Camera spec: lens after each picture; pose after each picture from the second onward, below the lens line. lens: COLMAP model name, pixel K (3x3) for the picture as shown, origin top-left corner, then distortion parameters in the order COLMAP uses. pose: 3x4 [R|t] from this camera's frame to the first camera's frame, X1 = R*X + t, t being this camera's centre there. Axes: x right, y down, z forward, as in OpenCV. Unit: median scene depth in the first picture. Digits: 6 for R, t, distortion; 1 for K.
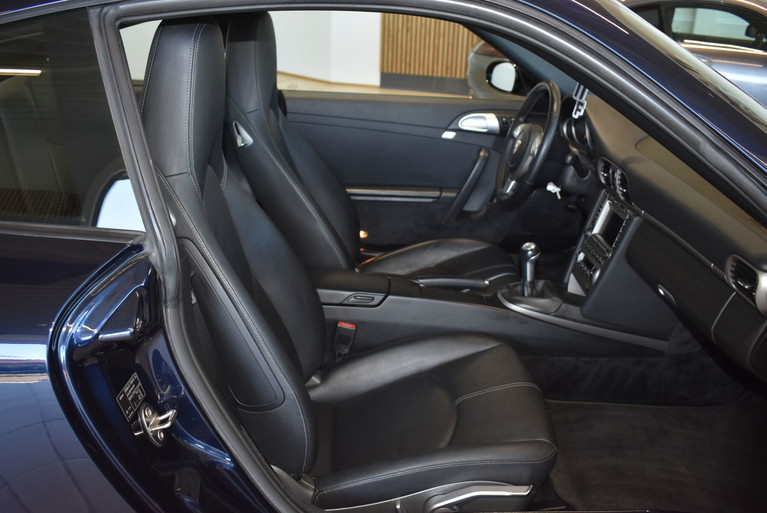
lens RADIAL K [[721.5, 0, 383.5], [0, 721.5, 256.5], [0, 0, 1]] dist [-0.081002, 0.009572]
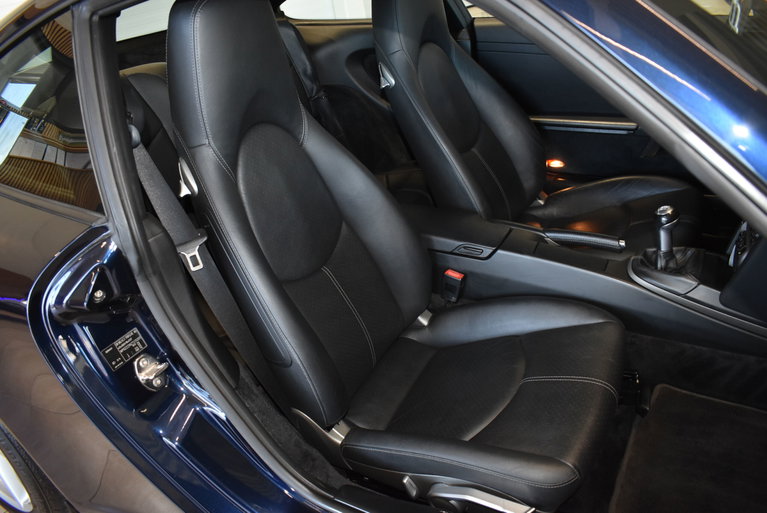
lens RADIAL K [[599.8, 0, 383.5], [0, 599.8, 256.5], [0, 0, 1]] dist [-0.087718, -0.001678]
pose [[0.841074, 0.124080, -0.526497, 0.286009], [-0.018093, 0.979244, 0.201875, -0.090344], [0.540618, -0.160266, 0.825861, 0.256485]]
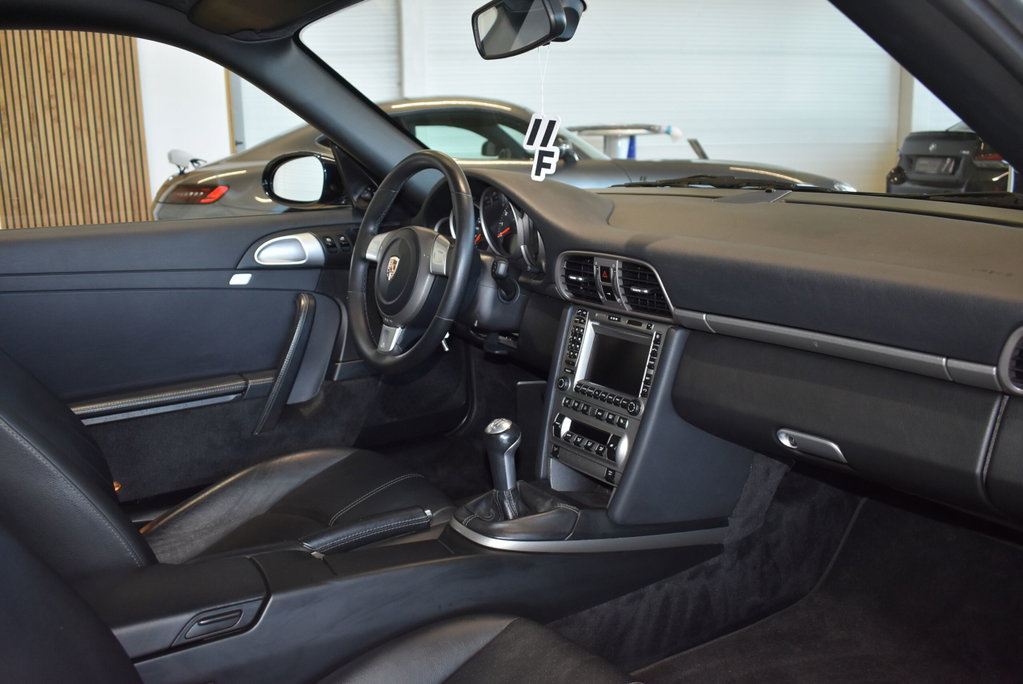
lens RADIAL K [[872.0, 0, 511.5], [0, 872.0, 342.0], [0, 0, 1]] dist [-0.090085, 0.011055]
pose [[0.843196, -0.169857, 0.510067, -0.110687], [0.239715, 0.968025, -0.073915, -0.024234], [-0.481203, 0.184596, 0.856953, 0.414073]]
